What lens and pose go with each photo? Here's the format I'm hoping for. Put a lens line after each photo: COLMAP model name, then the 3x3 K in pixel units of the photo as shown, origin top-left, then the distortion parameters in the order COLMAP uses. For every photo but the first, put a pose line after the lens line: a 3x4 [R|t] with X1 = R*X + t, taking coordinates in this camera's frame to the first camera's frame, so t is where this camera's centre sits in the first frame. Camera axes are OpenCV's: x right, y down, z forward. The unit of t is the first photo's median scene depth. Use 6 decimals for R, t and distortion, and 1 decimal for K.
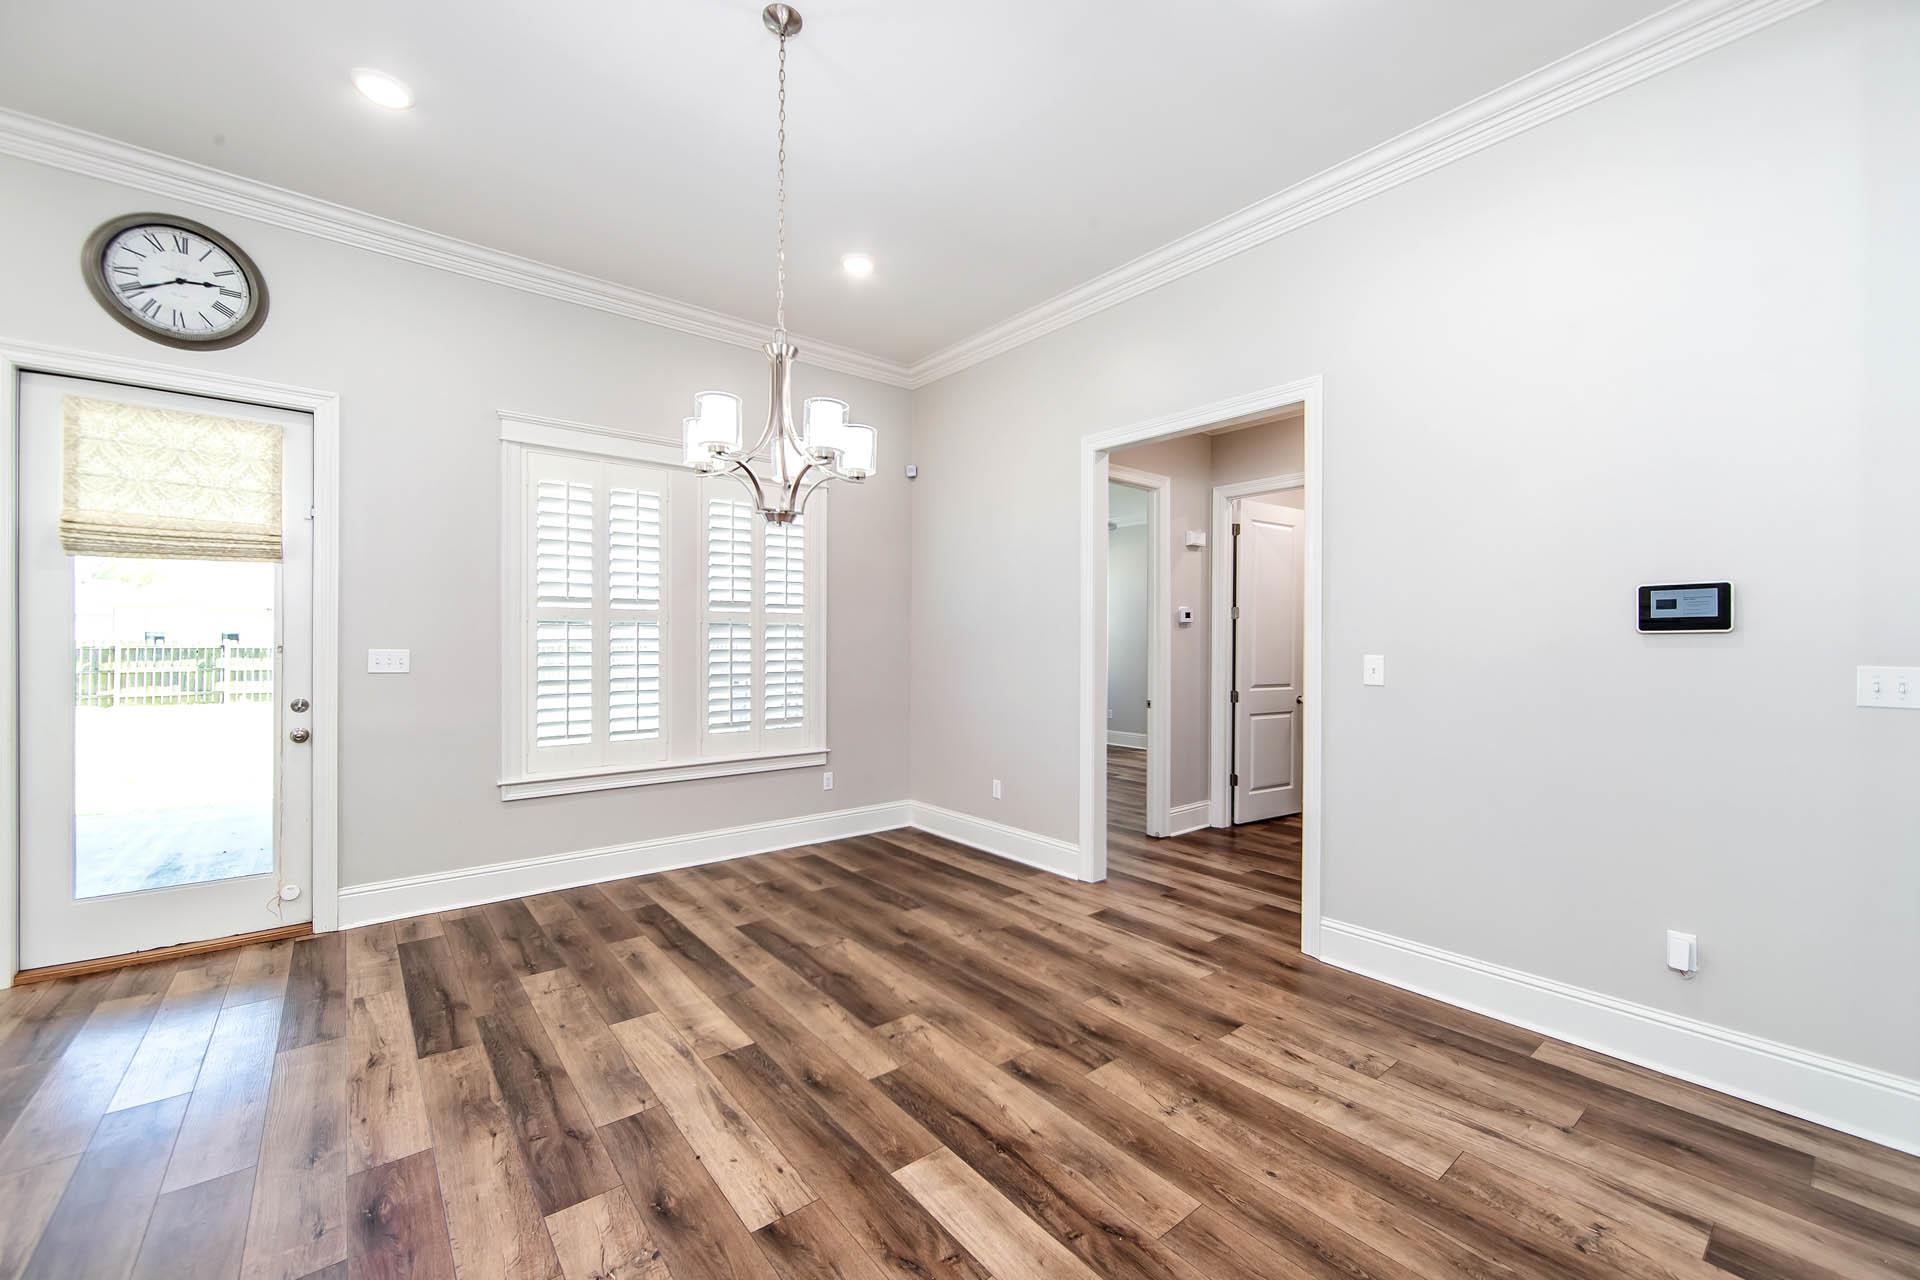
lens RADIAL K [[761.1, 0, 964.9], [0, 761.1, 644.3], [0, 0, 1]] dist [-0.001760, -0.000064]
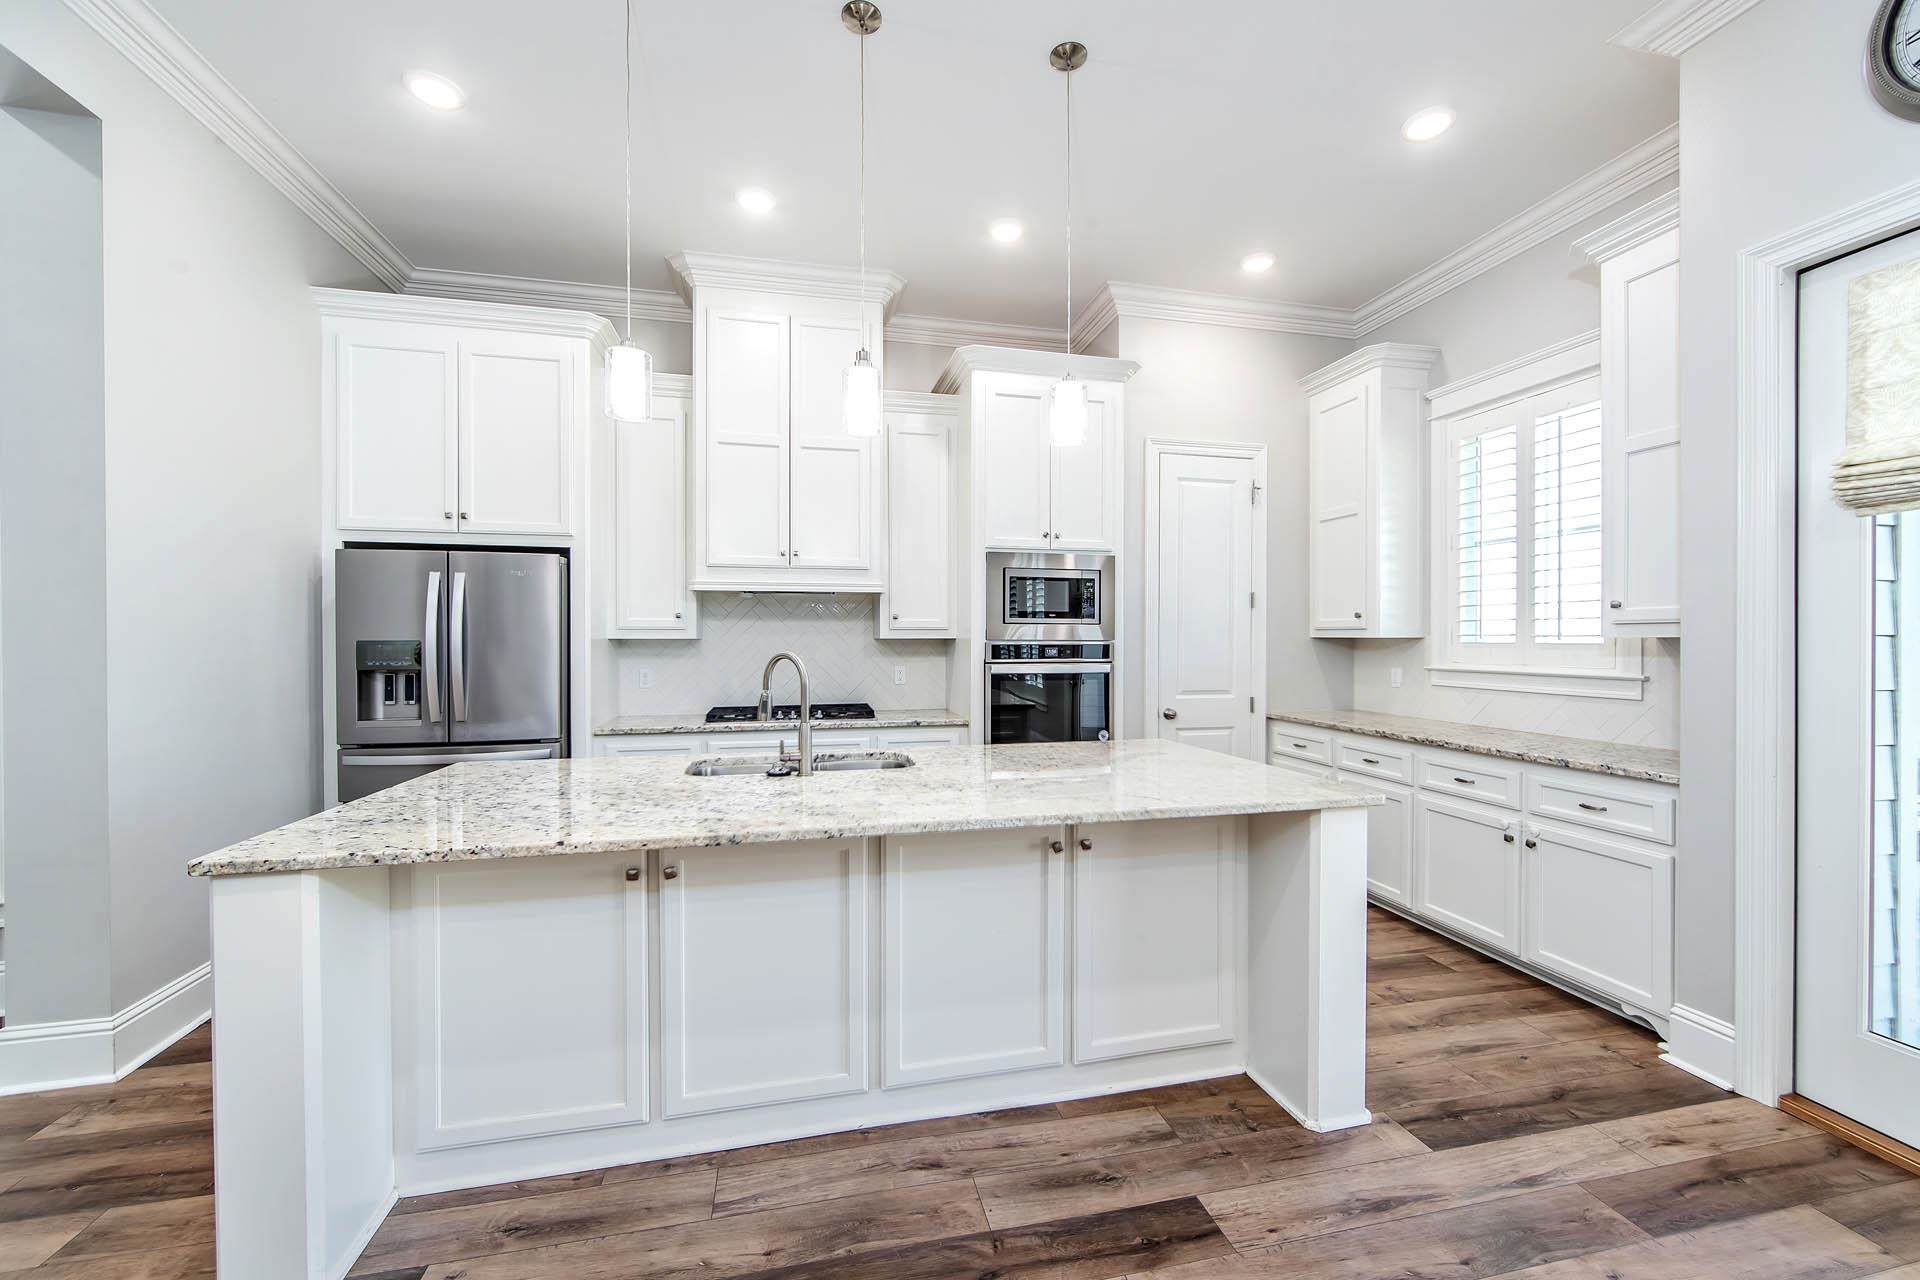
lens RADIAL K [[761.1, 0, 964.9], [0, 761.1, 644.3], [0, 0, 1]] dist [-0.001760, -0.000064]
pose [[-0.443252, -0.002065, -0.896395, -0.227009], [-0.003948, 0.999992, -0.000352, 0.000431], [0.896389, 0.003383, -0.443256, 0.593613]]
